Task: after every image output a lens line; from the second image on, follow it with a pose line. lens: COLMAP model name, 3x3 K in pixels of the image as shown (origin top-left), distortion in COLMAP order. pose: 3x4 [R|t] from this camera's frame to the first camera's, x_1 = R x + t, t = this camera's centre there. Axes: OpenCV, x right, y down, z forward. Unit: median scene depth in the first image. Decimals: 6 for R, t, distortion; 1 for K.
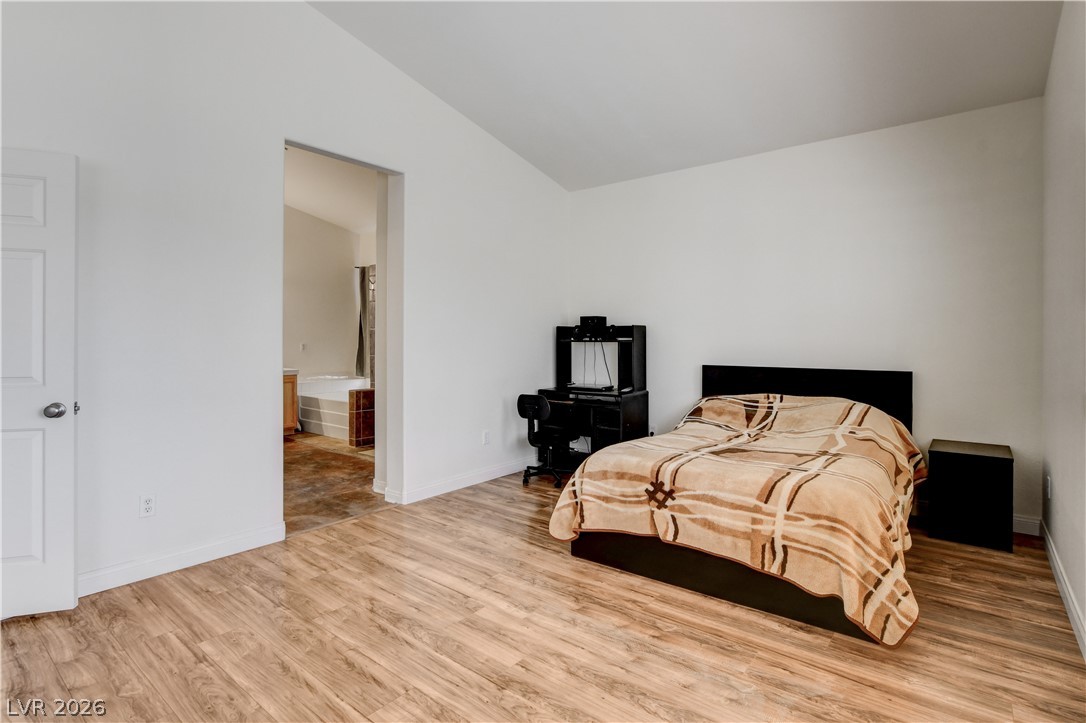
lens RADIAL K [[513.4, 0, 540.7], [0, 513.4, 355.2], [0, 0, 1]] dist [-0.018630, 0.001158]
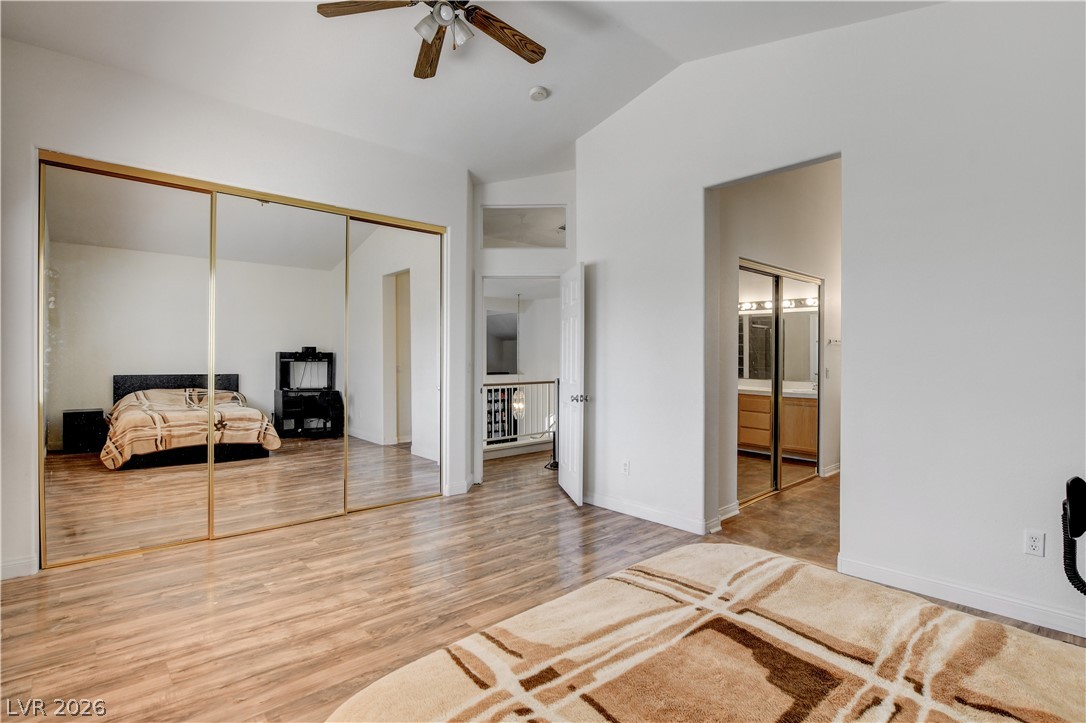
lens RADIAL K [[513.4, 0, 540.7], [0, 513.4, 355.2], [0, 0, 1]] dist [-0.018630, 0.001158]
pose [[-0.143214, -0.014125, -0.989591, 1.089753], [-0.024488, 0.999643, -0.010724, -0.029894], [0.989389, 0.022697, -0.143509, 1.265561]]
